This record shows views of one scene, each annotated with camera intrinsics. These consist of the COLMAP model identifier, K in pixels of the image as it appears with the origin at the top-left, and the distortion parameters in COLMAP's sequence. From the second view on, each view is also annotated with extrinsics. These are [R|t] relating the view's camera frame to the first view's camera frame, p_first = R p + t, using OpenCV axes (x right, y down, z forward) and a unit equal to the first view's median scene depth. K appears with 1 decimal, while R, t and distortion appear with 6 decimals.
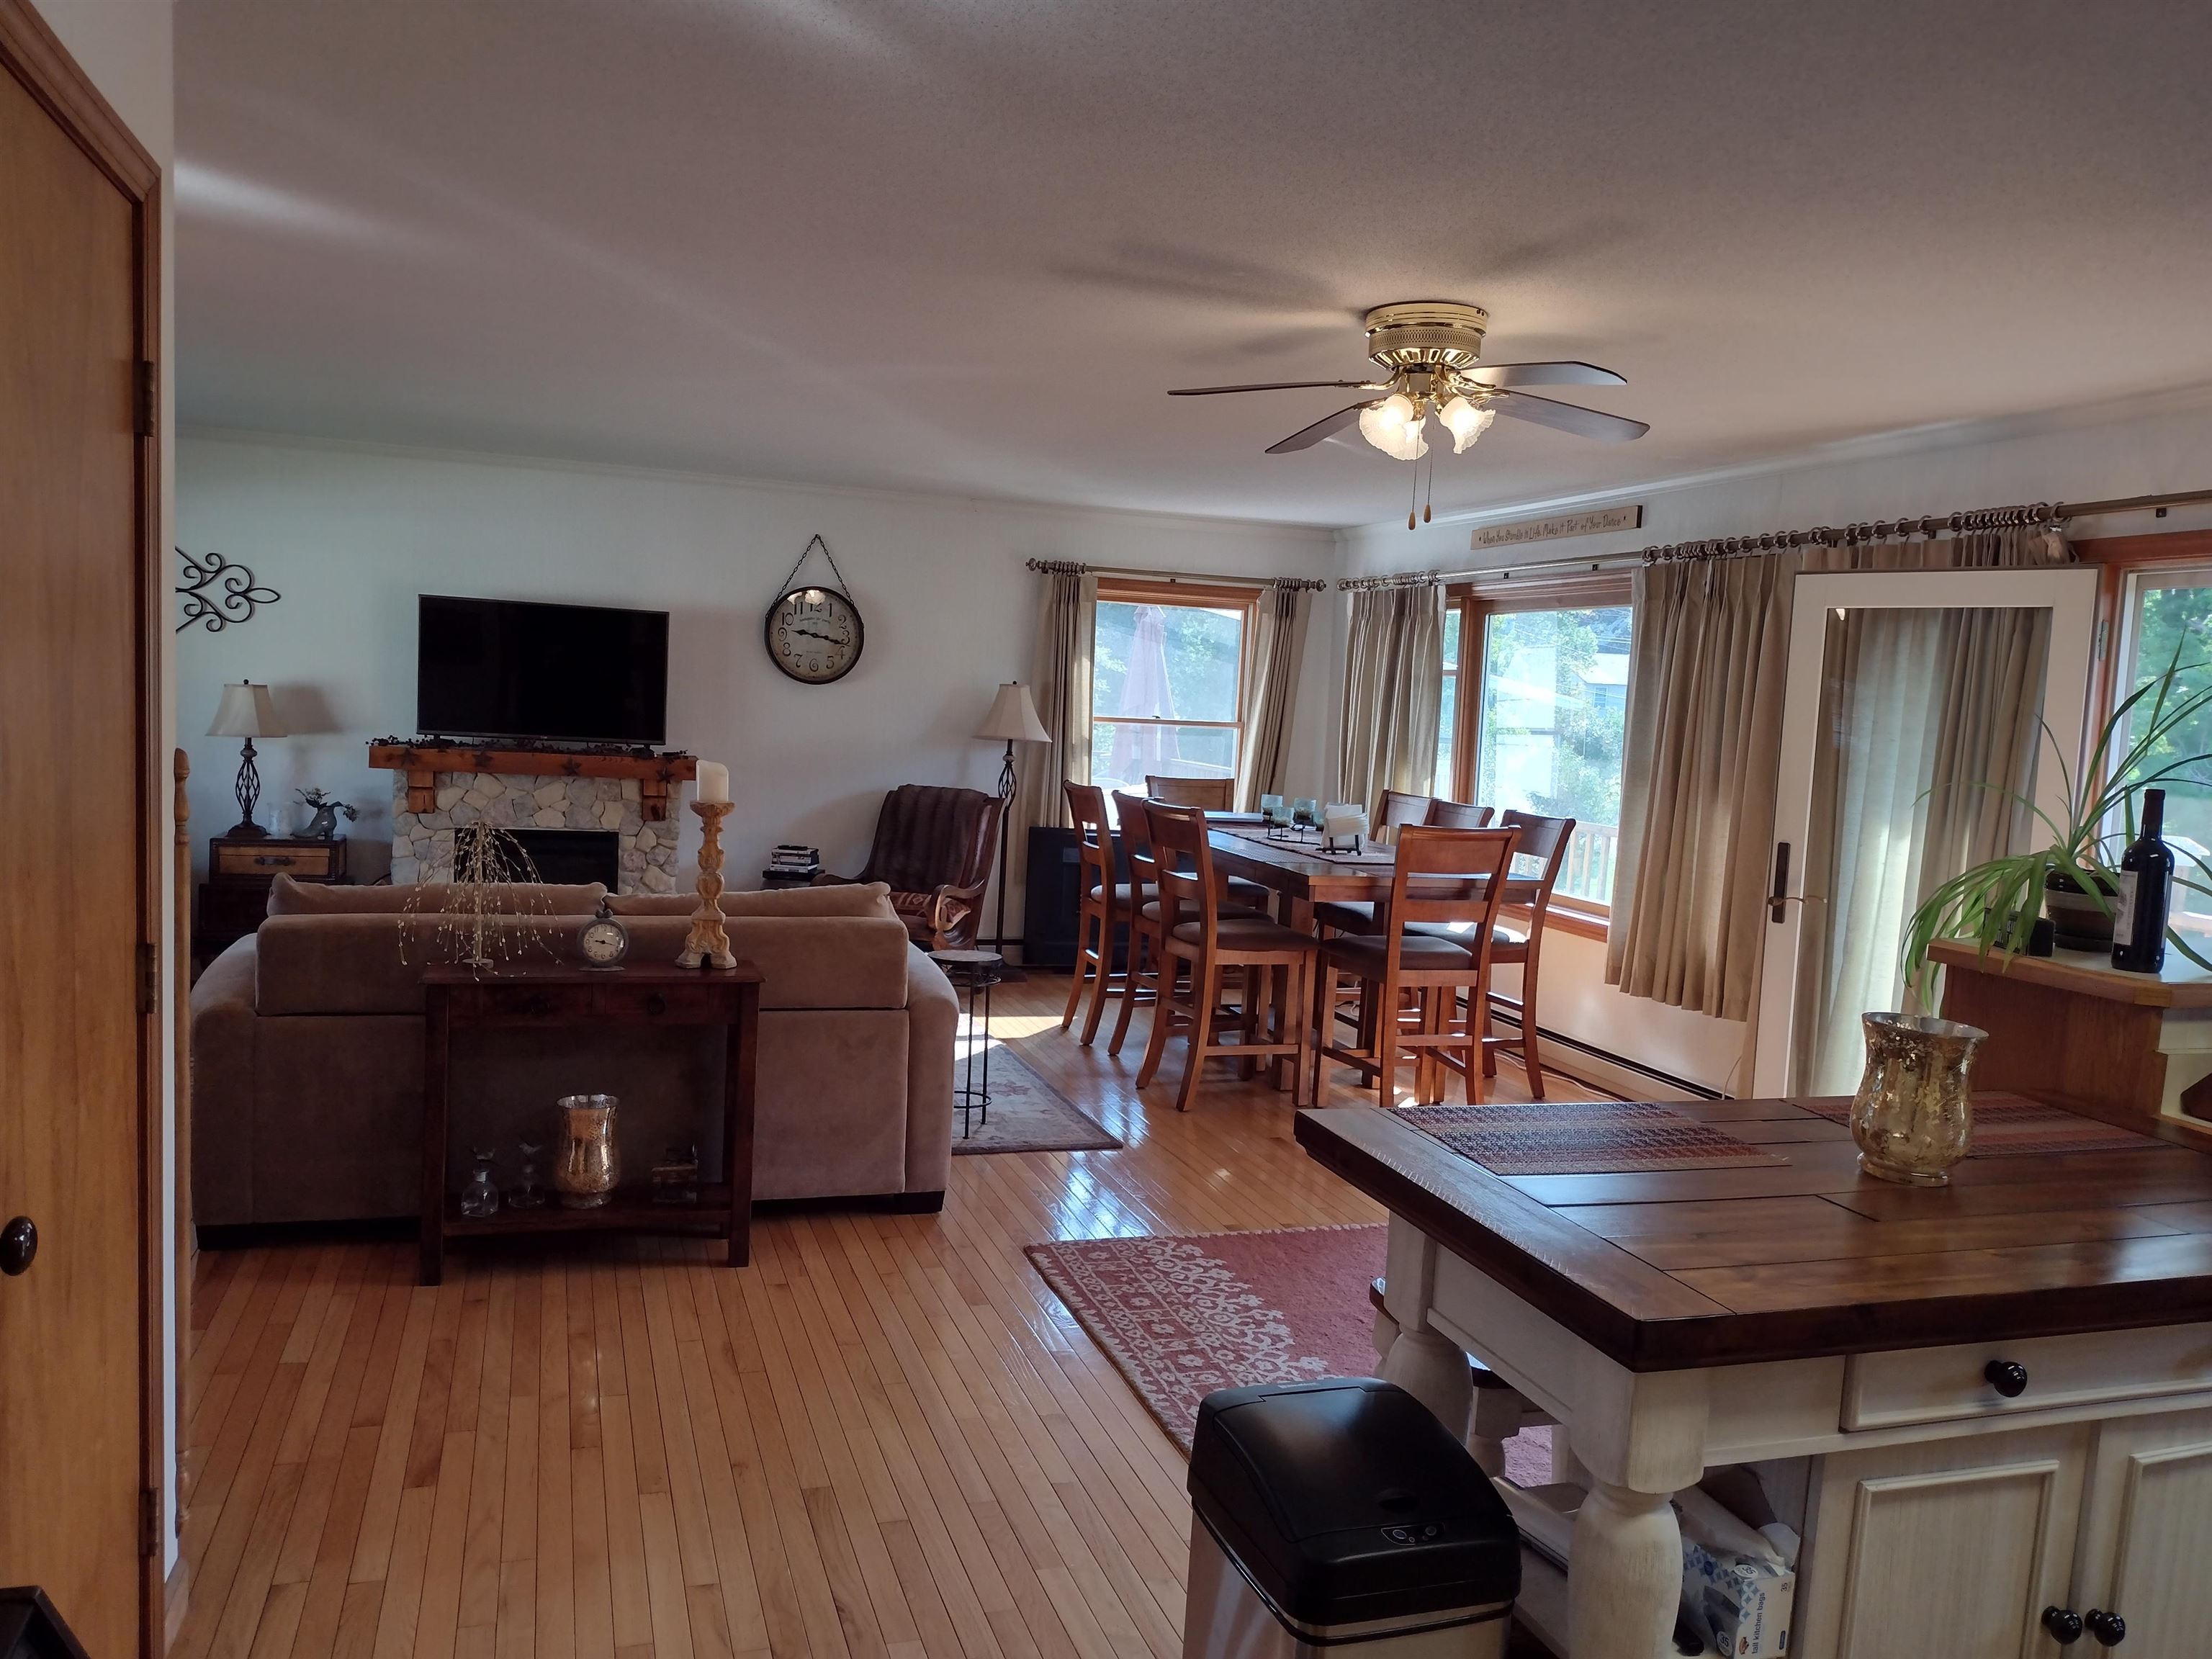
lens RADIAL K [[1654.3, 0, 1106.0], [0, 1654.3, 829.5], [0, 0, 1]] dist [0.040633, -0.005124]
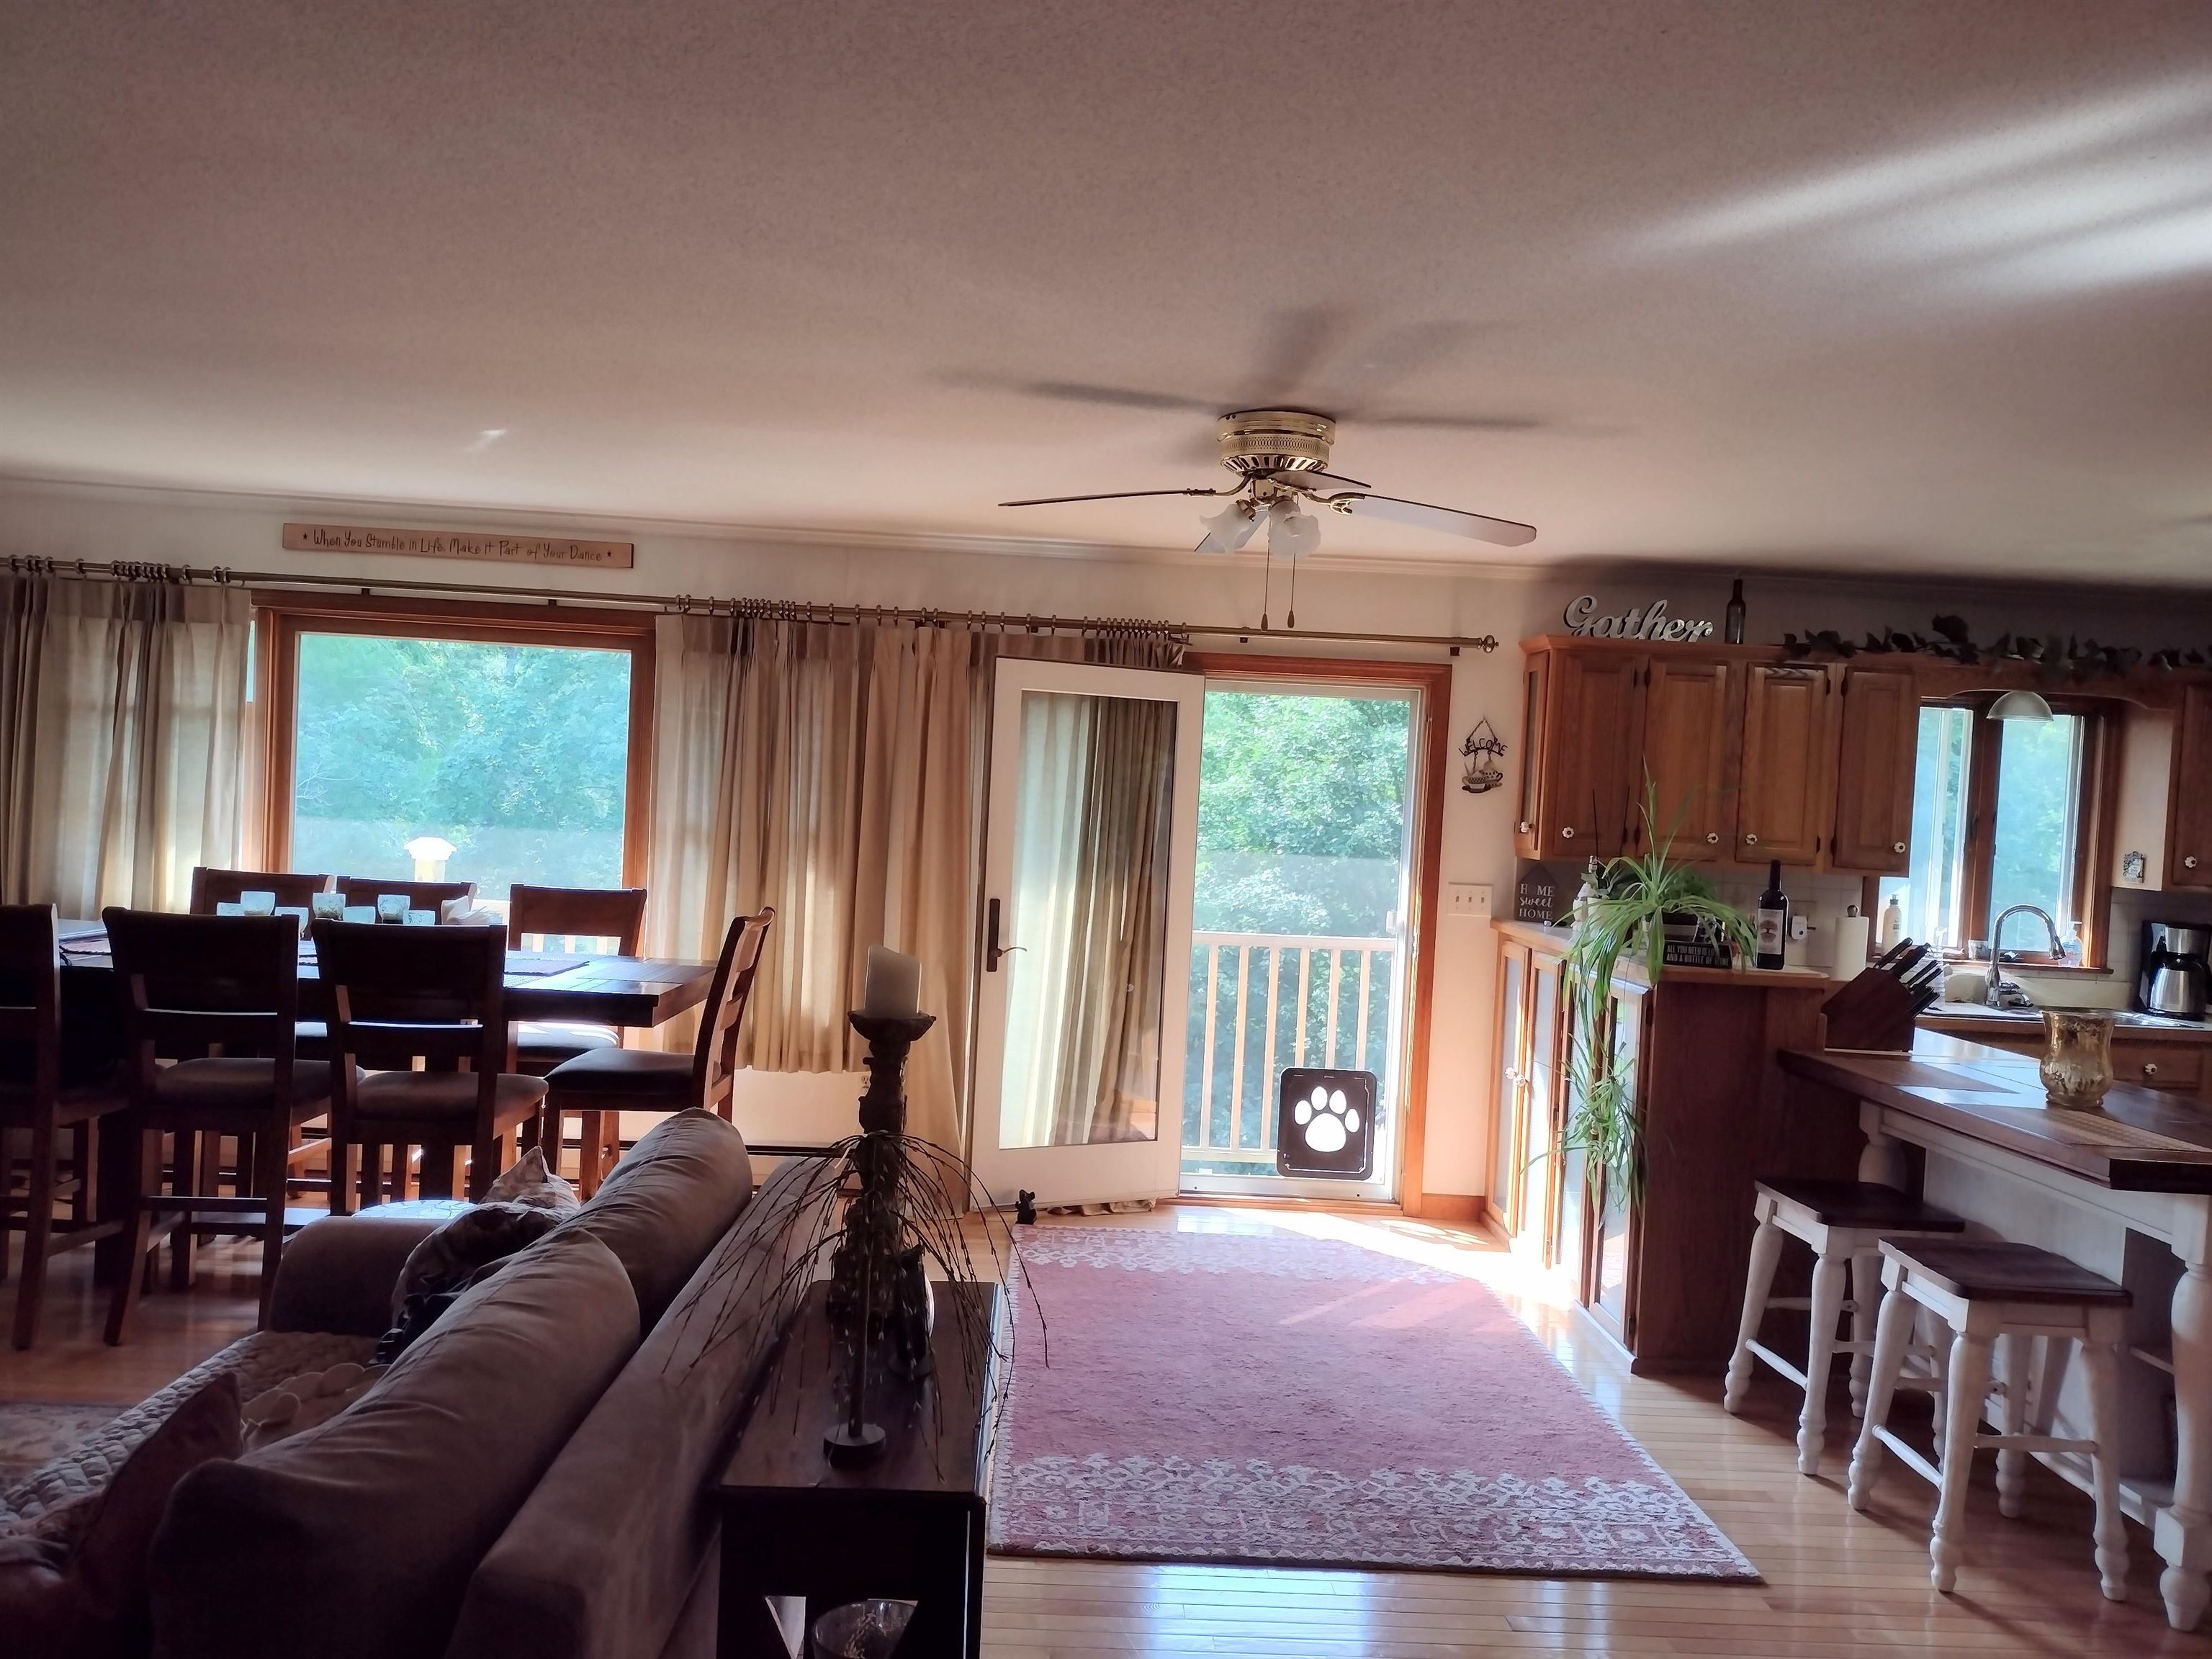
lens RADIAL K [[1654.3, 0, 1106.0], [0, 1654.3, 829.5], [0, 0, 1]] dist [0.040633, -0.005124]
pose [[0.283397, -0.057967, 0.957249, -0.655228], [0.044594, 0.997888, 0.047226, -0.092226], [-0.957965, 0.029304, 0.285384, 0.658133]]
